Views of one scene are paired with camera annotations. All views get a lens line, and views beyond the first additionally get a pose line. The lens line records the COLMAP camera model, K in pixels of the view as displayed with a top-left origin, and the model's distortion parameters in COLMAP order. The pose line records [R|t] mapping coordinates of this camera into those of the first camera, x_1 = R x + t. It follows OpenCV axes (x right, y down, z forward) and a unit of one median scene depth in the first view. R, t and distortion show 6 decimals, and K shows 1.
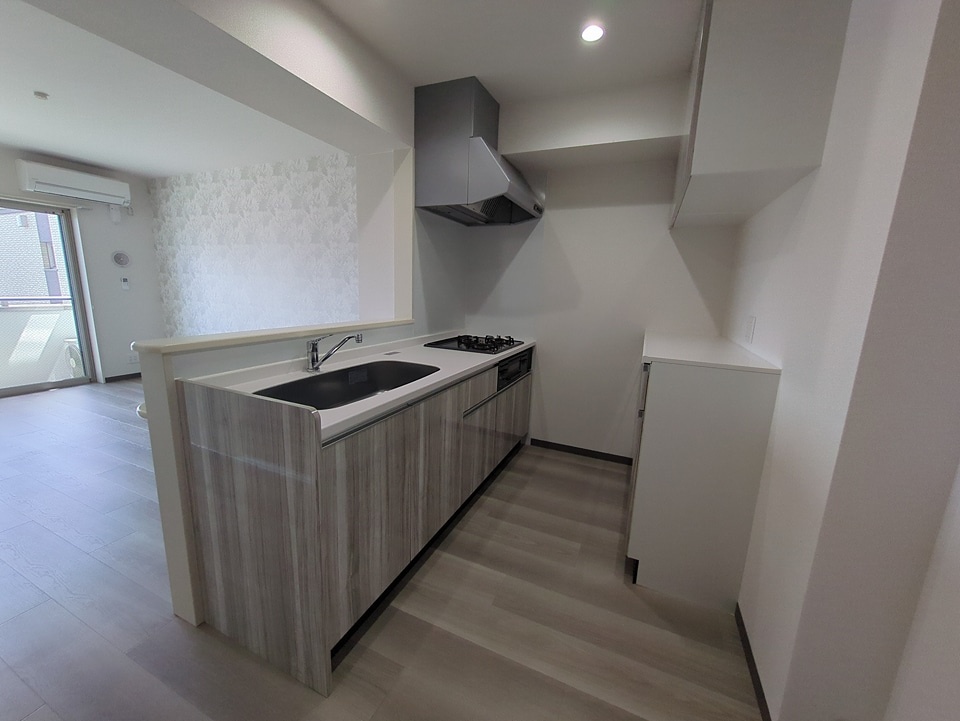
lens RADIAL K [[375.2, 0, 480.0], [0, 375.2, 360.5], [0, 0, 1]] dist [0.000714, 0.000440]
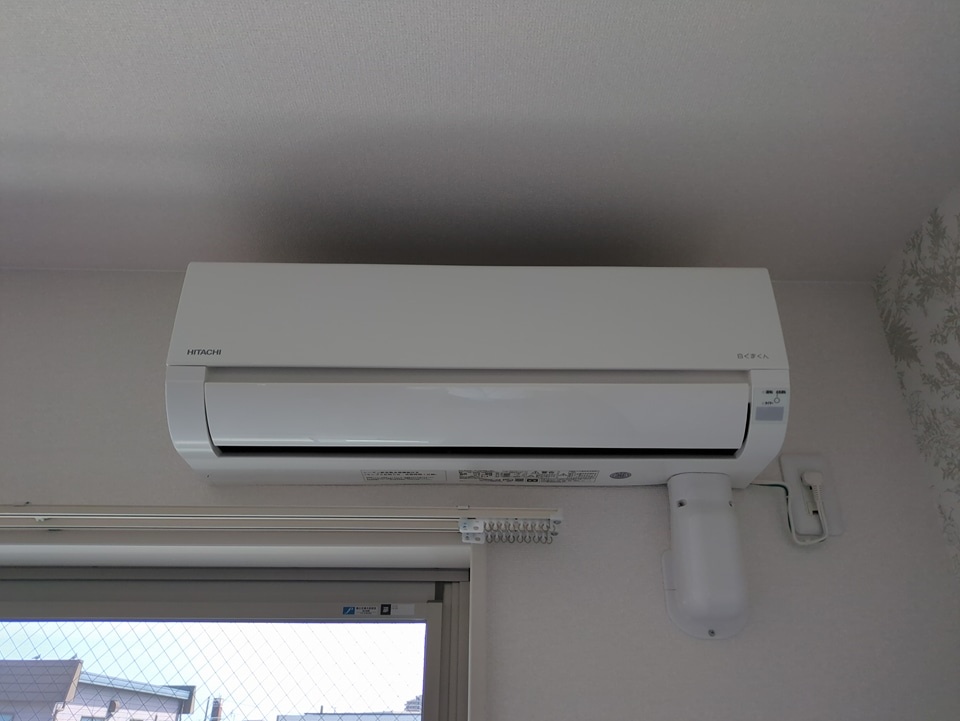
lens RADIAL K [[714.6, 0, 480.0], [0, 714.6, 360.5], [0, 0, 1]] dist [-0.000440, 0.000517]
pose [[0.421741, -0.441201, -0.792134, -0.782683], [-0.158764, 0.824200, -0.543588, -0.298243], [0.892709, 0.355015, 0.277552, 0.838557]]
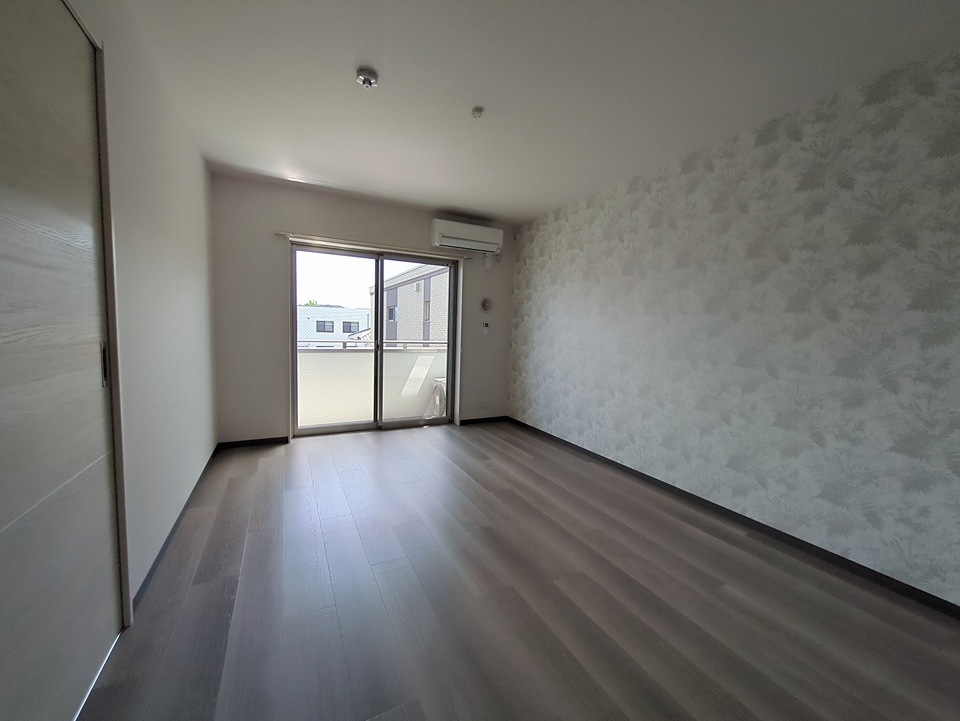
lens RADIAL K [[375.2, 0, 480.0], [0, 375.2, 360.5], [0, 0, 1]] dist [0.000714, 0.000440]
pose [[0.778270, 0.042113, -0.626516, -0.333635], [-0.119572, 0.989431, -0.082027, -0.037172], [0.616440, 0.138753, 0.775080, 0.229817]]
